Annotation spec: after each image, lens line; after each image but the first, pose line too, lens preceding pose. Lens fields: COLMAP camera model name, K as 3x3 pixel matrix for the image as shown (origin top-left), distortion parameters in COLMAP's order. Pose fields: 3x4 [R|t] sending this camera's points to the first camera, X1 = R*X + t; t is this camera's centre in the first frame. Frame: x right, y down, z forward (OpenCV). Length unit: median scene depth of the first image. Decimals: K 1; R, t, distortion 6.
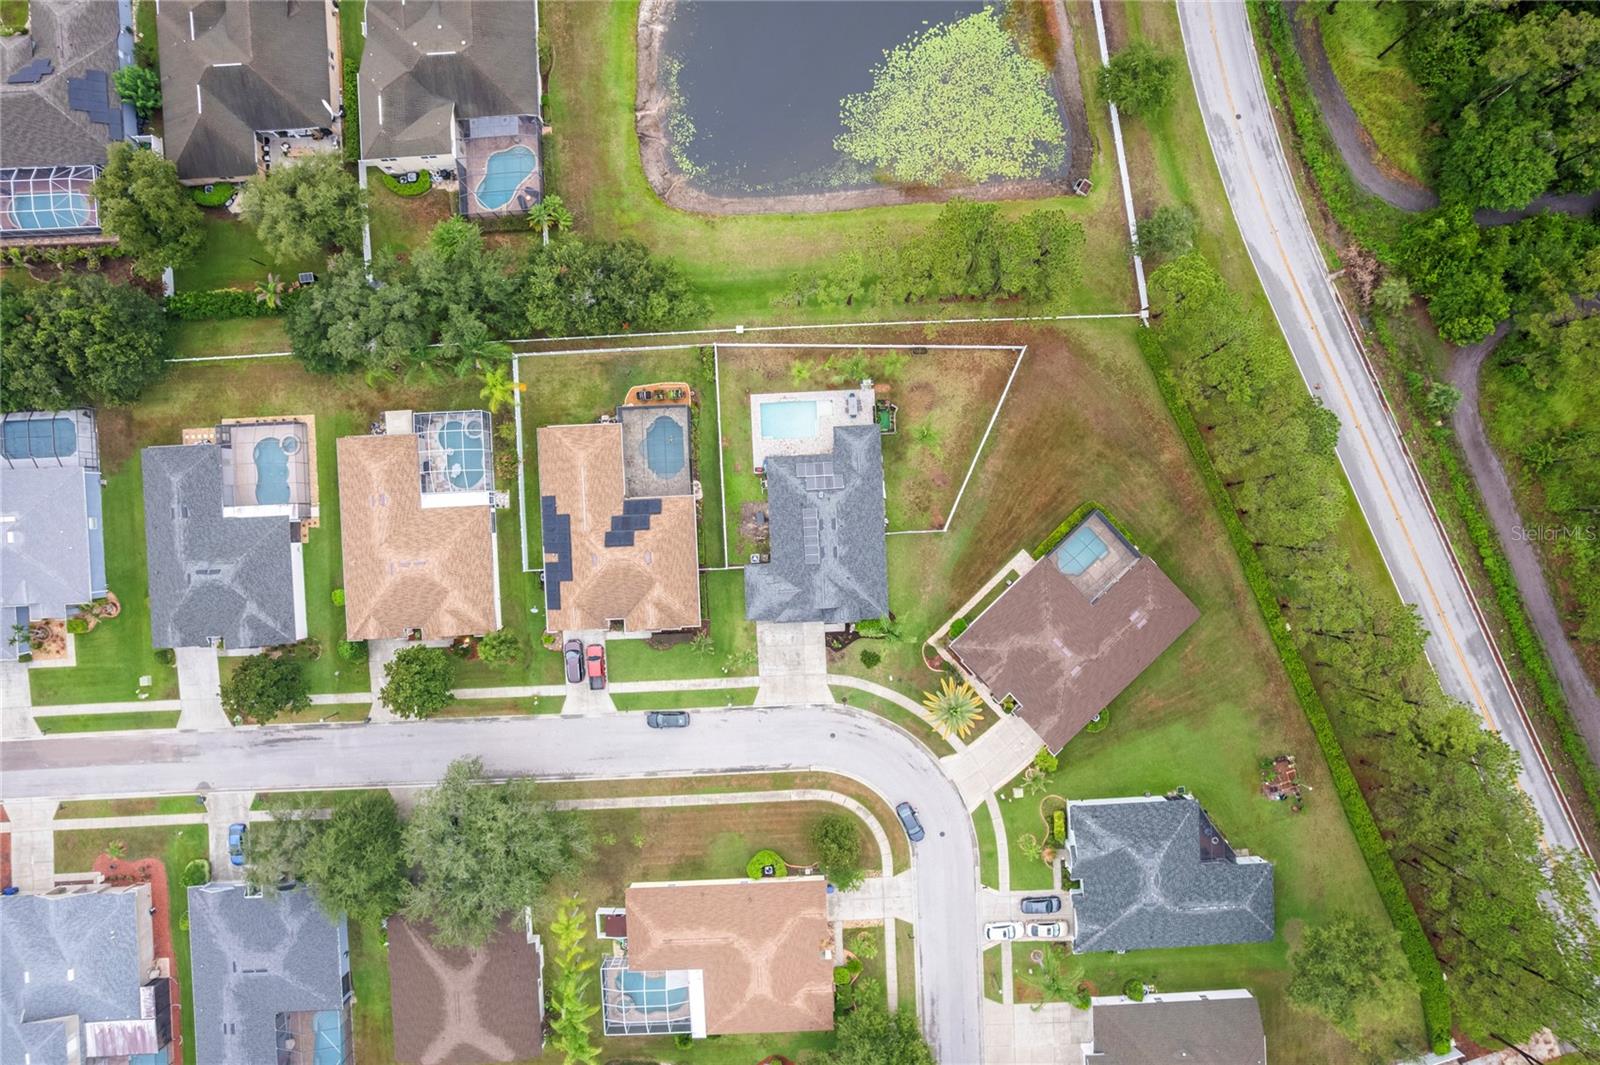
lens RADIAL K [[1020.9, 0, 800.0], [0, 1020.9, 532.5], [0, 0, 1]] dist [-0.042052, 0.001575]
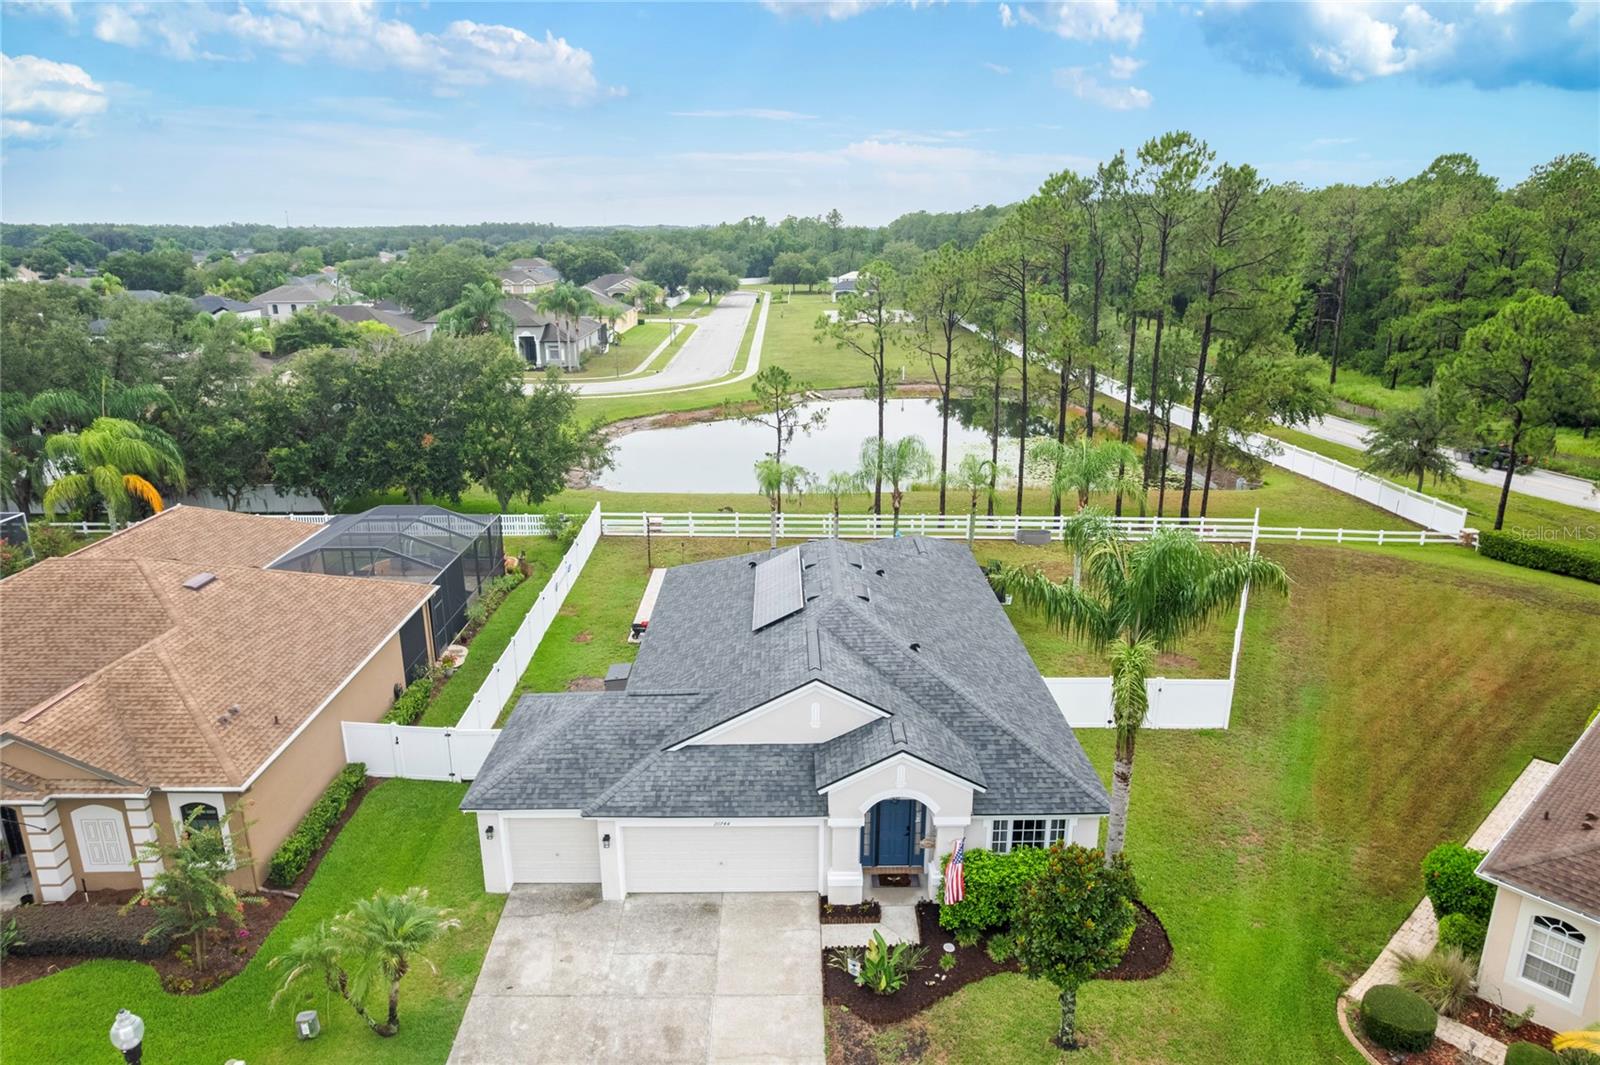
lens RADIAL K [[1020.9, 0, 800.0], [0, 1020.9, 532.5], [0, 0, 1]] dist [-0.042052, 0.001575]
pose [[0.999430, 0.013767, -0.030839, 0.025355], [-0.033428, 0.273124, -0.961398, 0.270464], [-0.004812, 0.961880, 0.273428, 0.869057]]
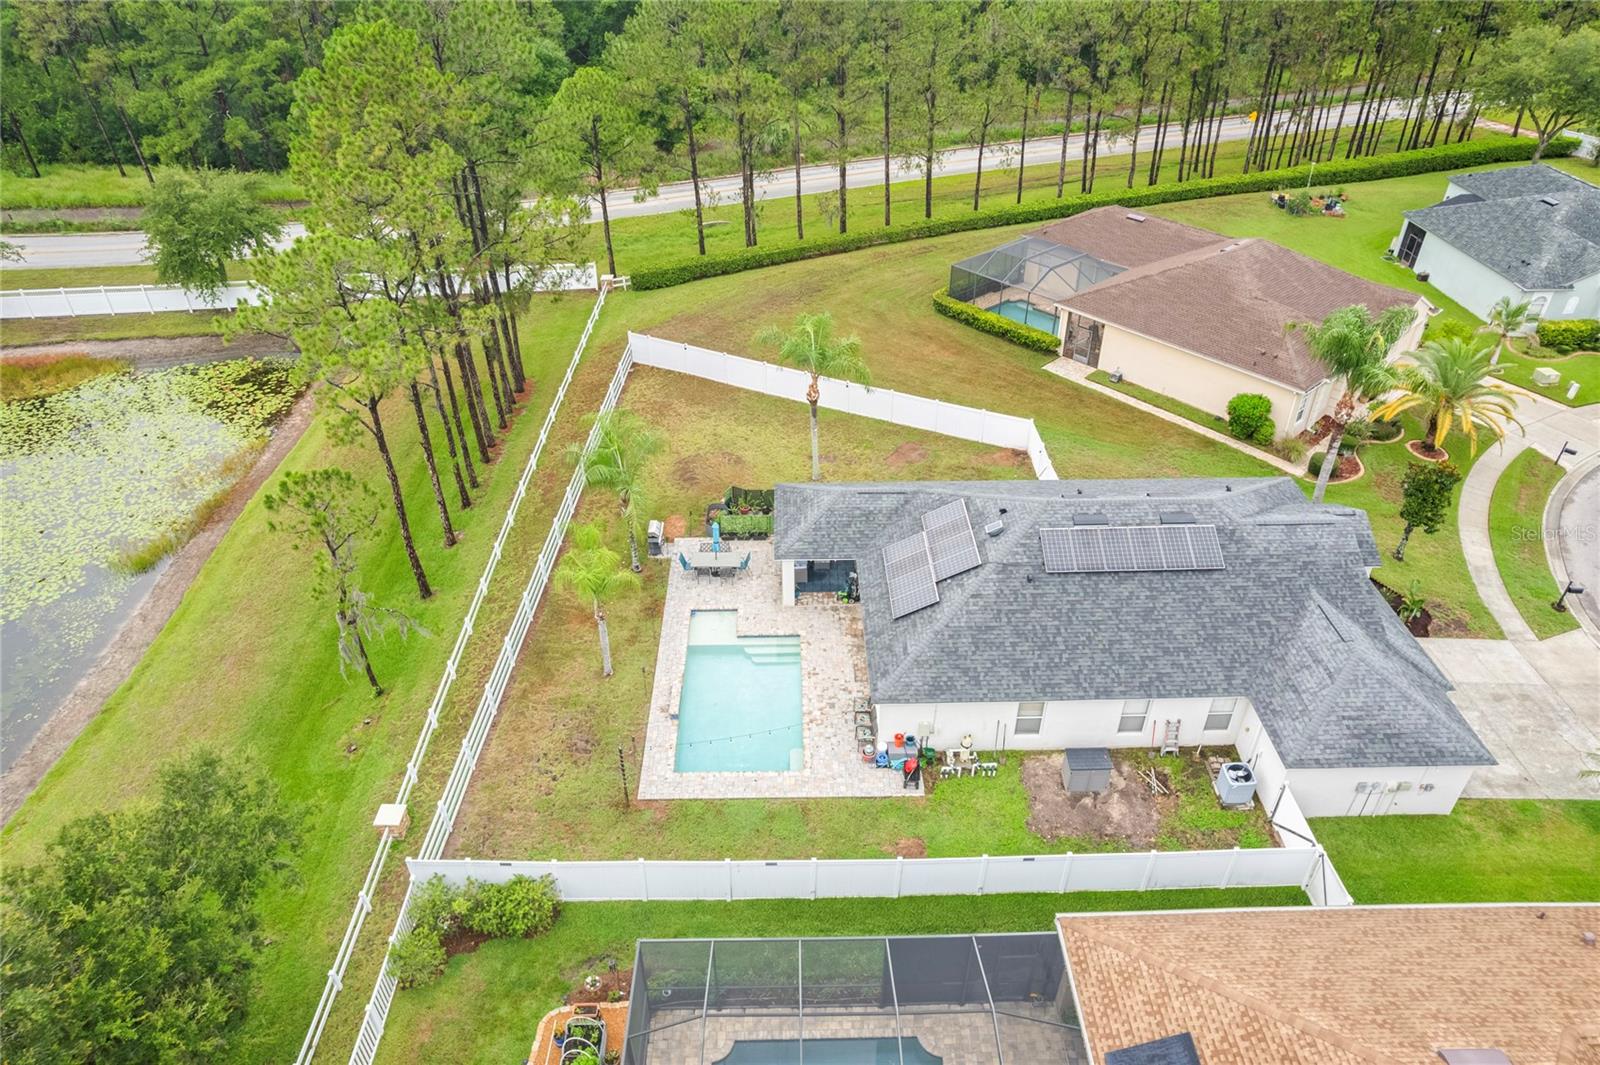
lens RADIAL K [[1020.9, 0, 800.0], [0, 1020.9, 532.5], [0, 0, 1]] dist [-0.042052, 0.001575]
pose [[0.029370, -0.568206, 0.822362, -0.231379], [0.999417, 0.002382, -0.034048, -0.082388], [0.017387, 0.822883, 0.567945, 0.787358]]
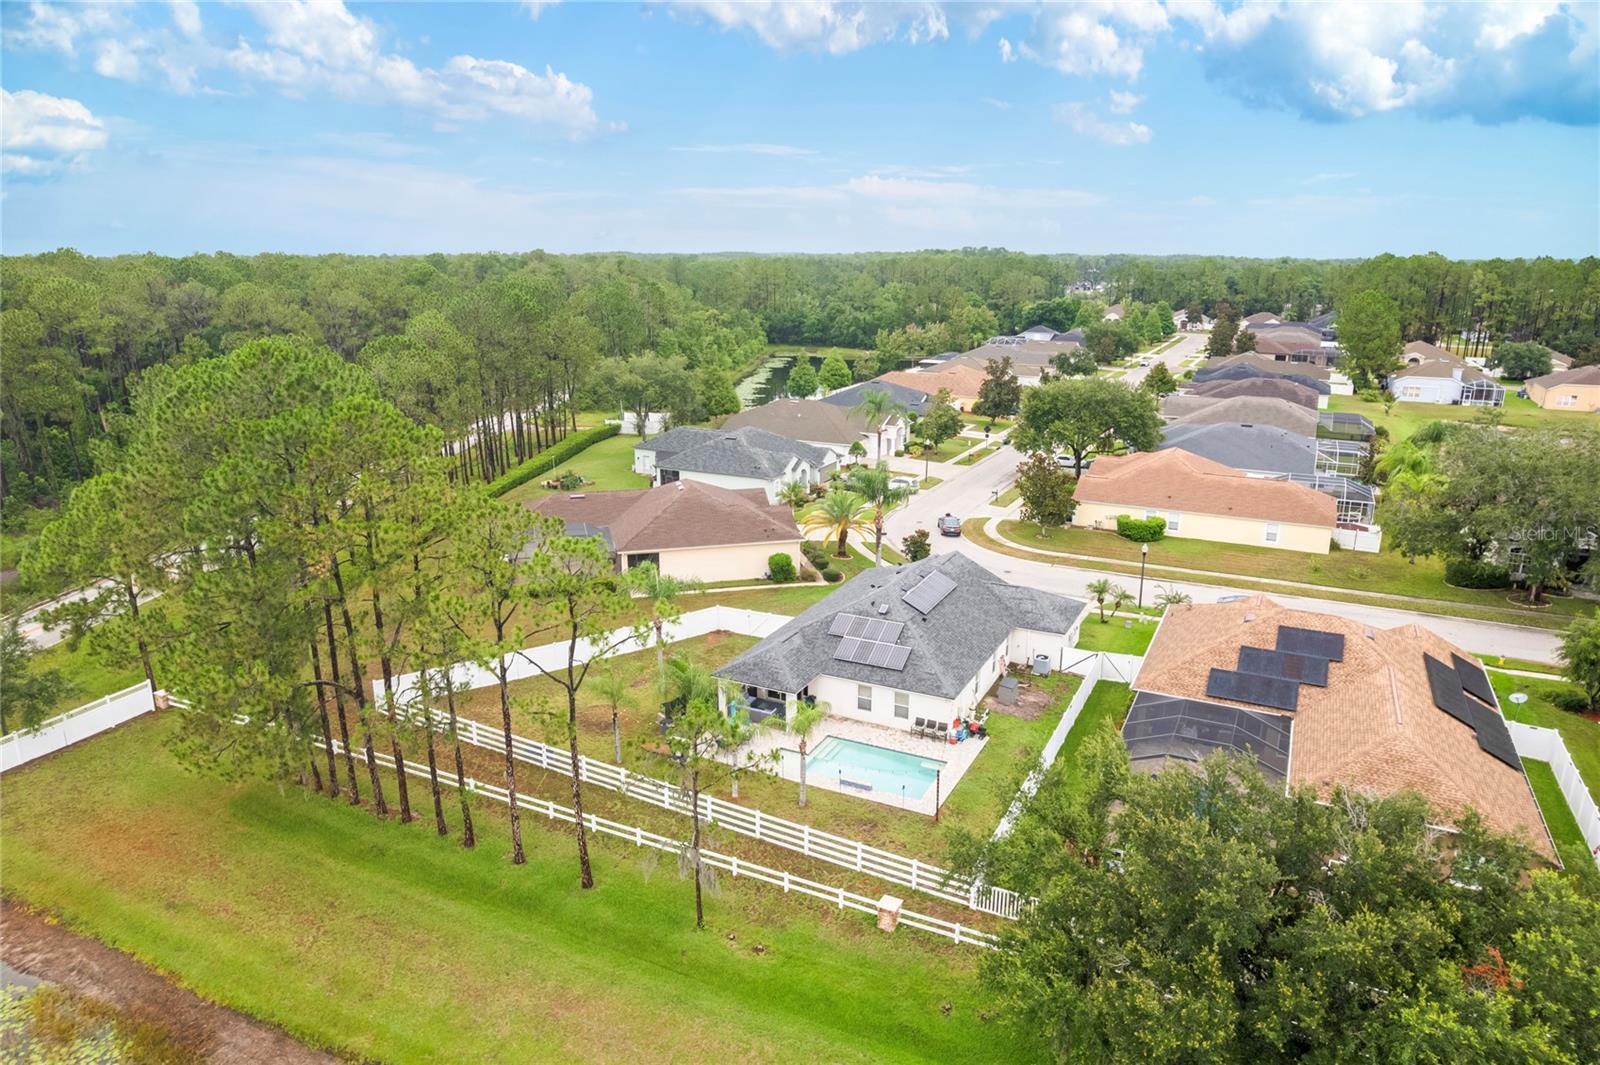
lens RADIAL K [[1020.9, 0, 800.0], [0, 1020.9, 532.5], [0, 0, 1]] dist [-0.042052, 0.001575]
pose [[-0.870644, -0.127231, 0.475174, -0.178849], [0.491806, -0.245311, 0.835434, -0.466353], [0.010273, 0.961059, 0.276152, 0.782400]]
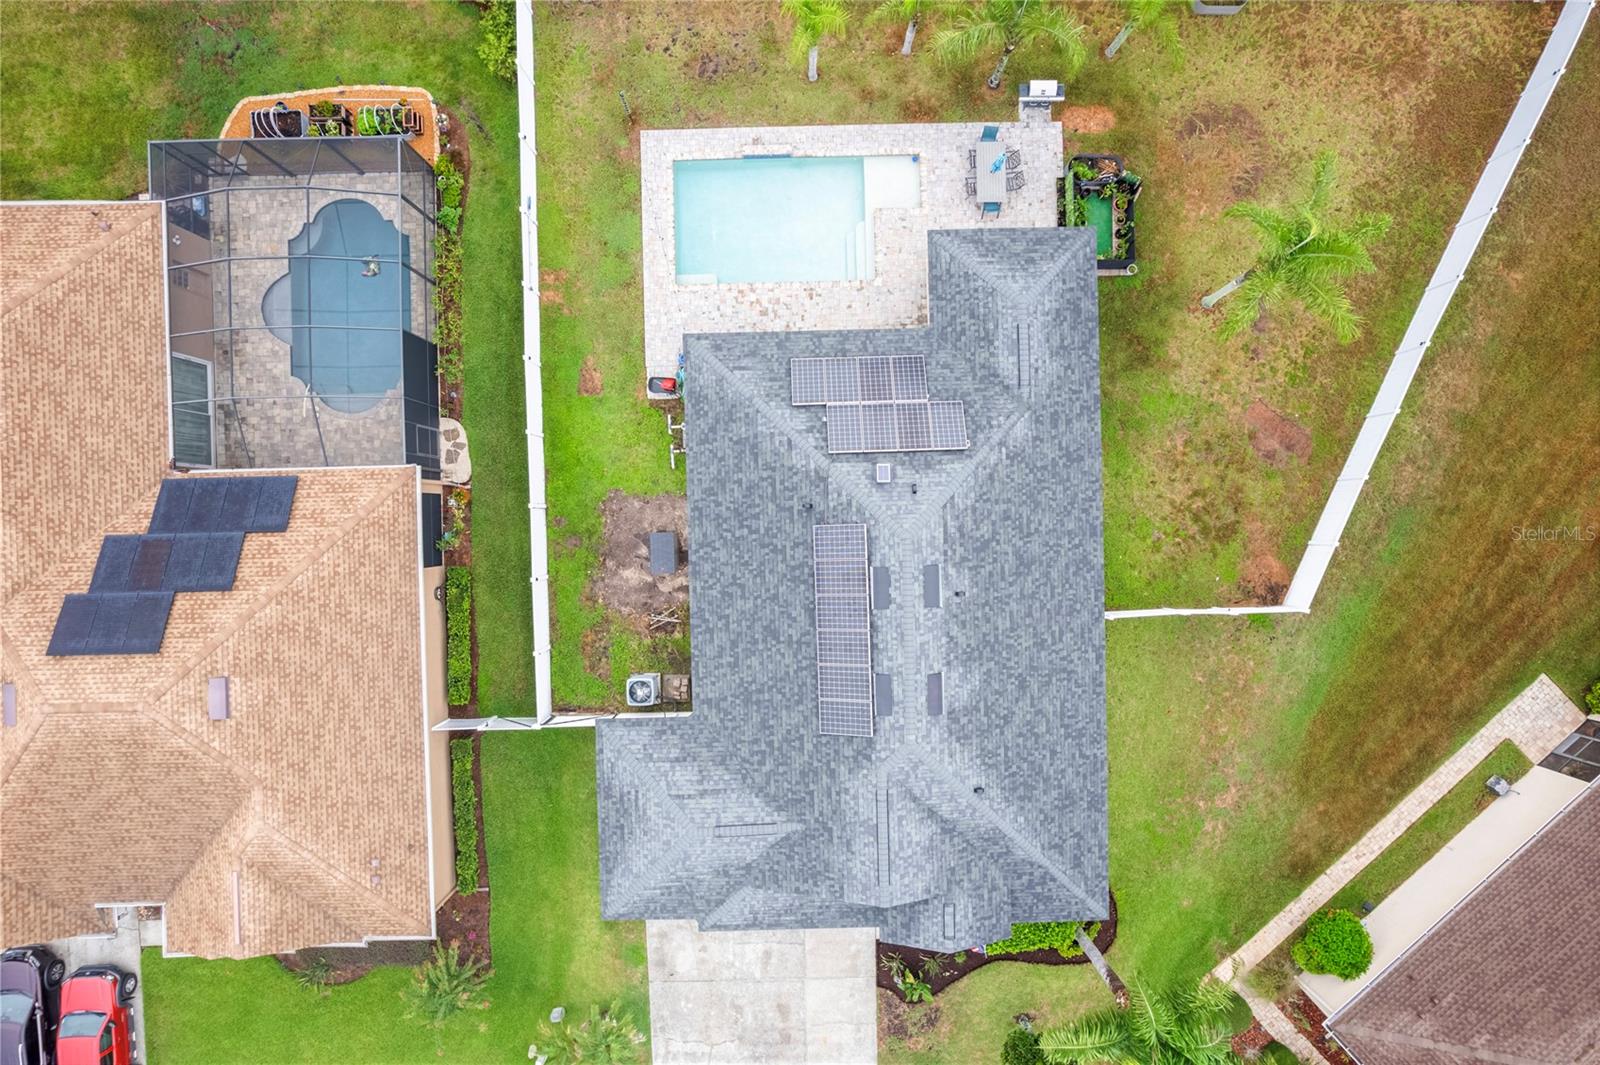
lens RADIAL K [[1020.9, 0, 800.0], [0, 1020.9, 532.5], [0, 0, 1]] dist [-0.042052, 0.001575]
pose [[0.999749, 0.022006, 0.004180, -0.001429], [-0.022001, 0.999757, -0.001257, -0.020014], [-0.004207, 0.001165, 0.999990, 0.708671]]
